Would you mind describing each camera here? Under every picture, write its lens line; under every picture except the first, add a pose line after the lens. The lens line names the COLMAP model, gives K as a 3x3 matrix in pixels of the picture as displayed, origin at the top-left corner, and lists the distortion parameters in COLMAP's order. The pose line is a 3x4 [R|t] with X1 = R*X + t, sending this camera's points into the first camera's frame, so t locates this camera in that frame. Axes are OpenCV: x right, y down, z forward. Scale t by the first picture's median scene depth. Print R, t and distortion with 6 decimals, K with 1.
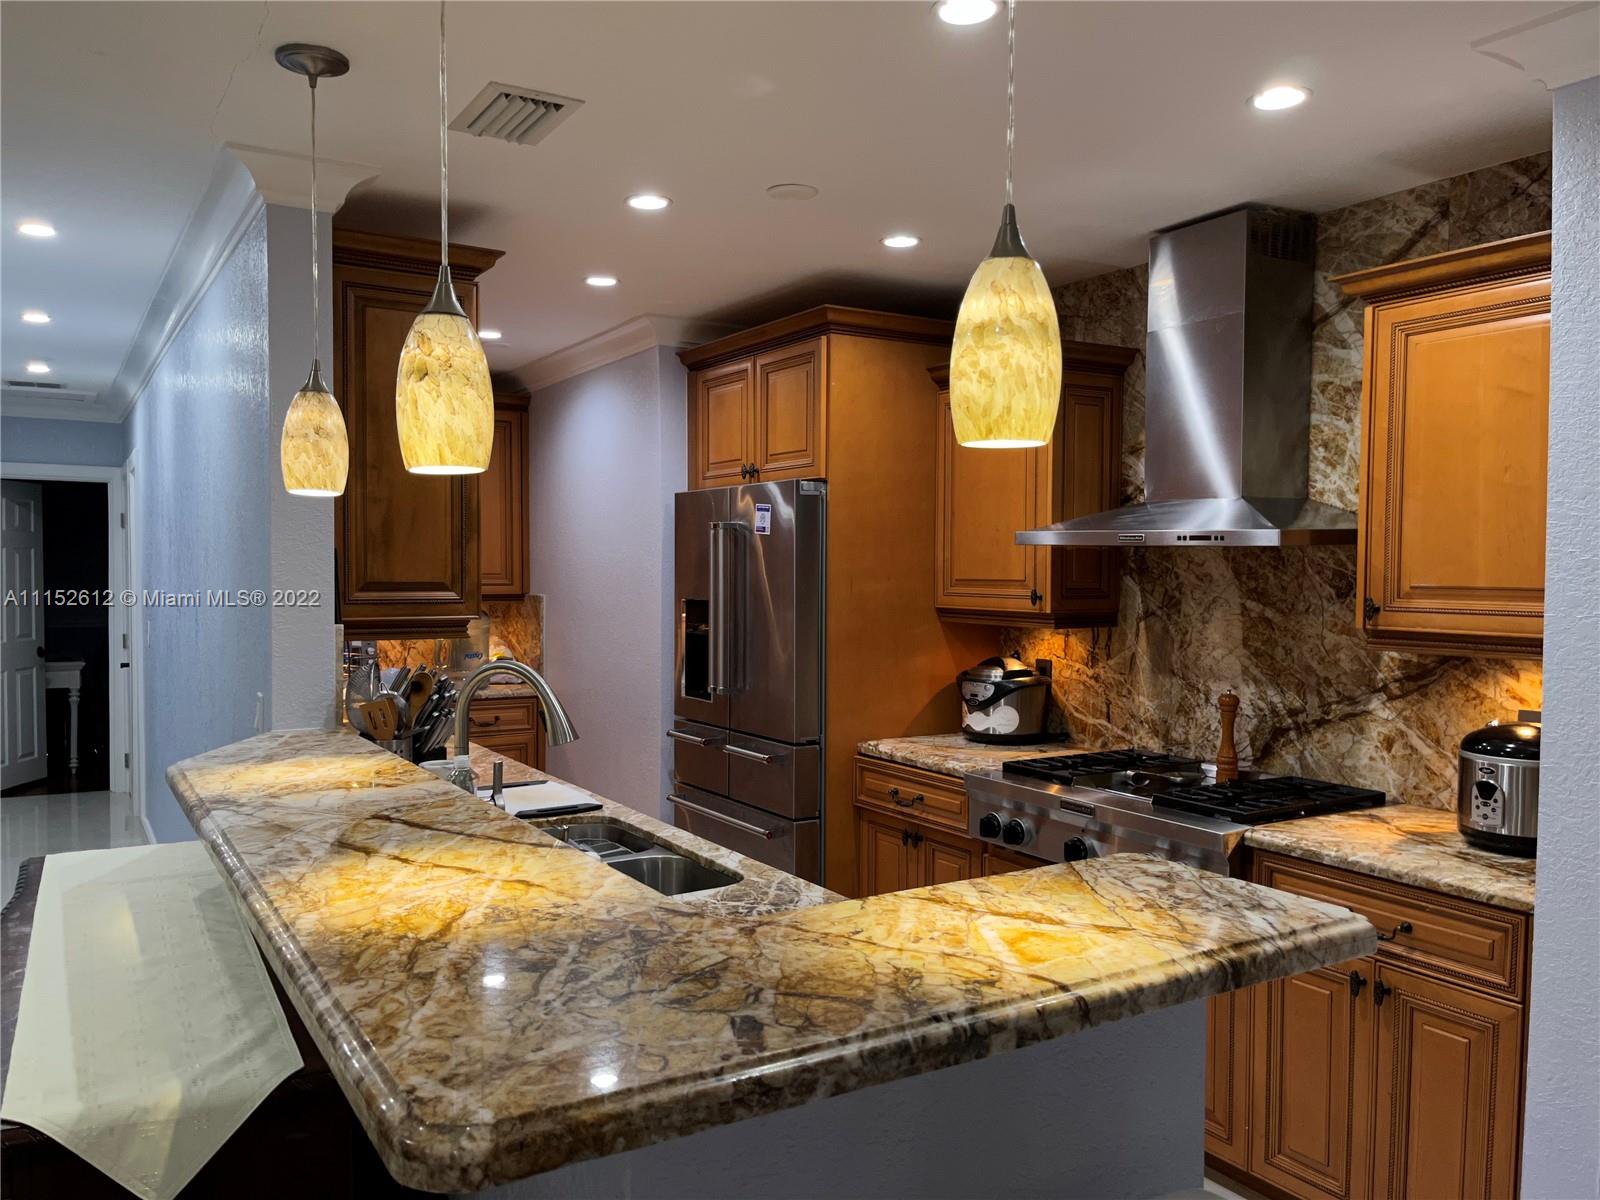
lens RADIAL K [[1212.2, 0, 796.1], [0, 1212.2, 607.9], [0, 0, 1]] dist [0.069454, -0.102540]
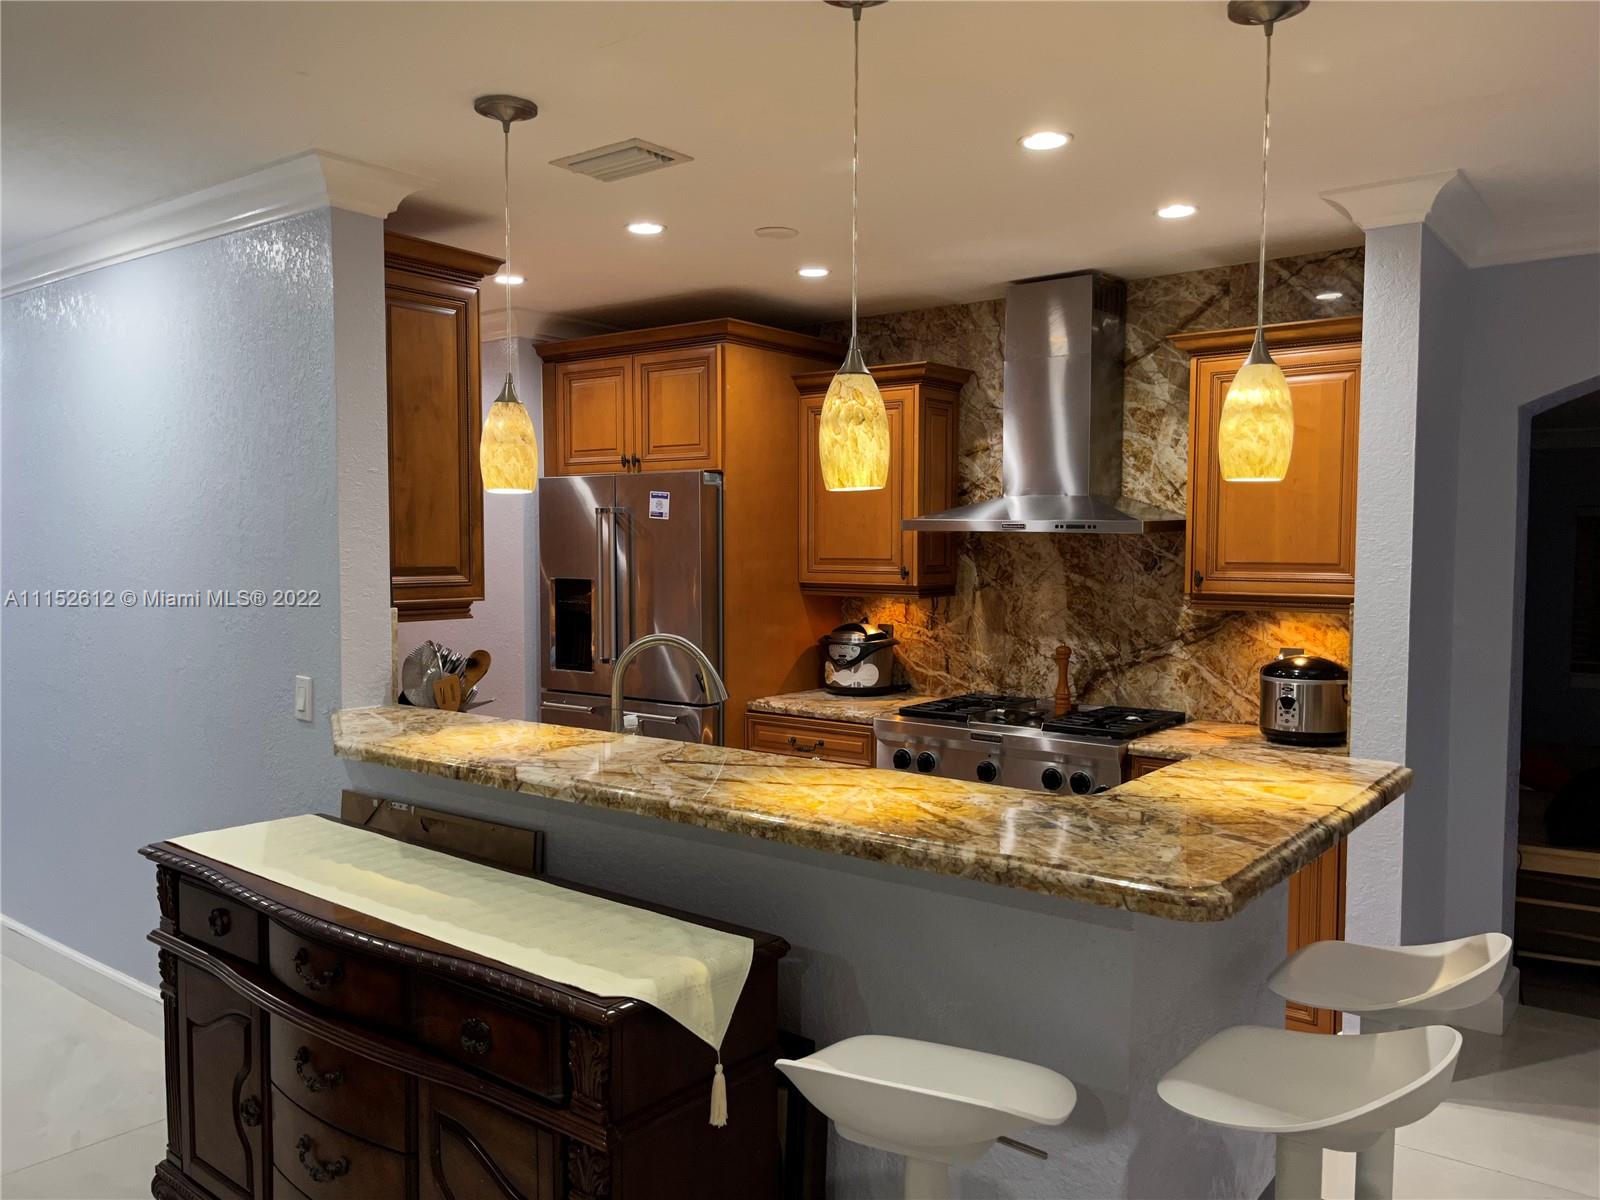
lens RADIAL K [[1212.2, 0, 806.8], [0, 1212.2, 605.9], [0, 0, 1]] dist [0.069454, -0.102540]
pose [[0.932671, -0.023016, 0.359993, -0.392117], [0.015341, 0.999590, 0.024165, -0.007724], [-0.360402, -0.017015, 0.932642, -0.113122]]
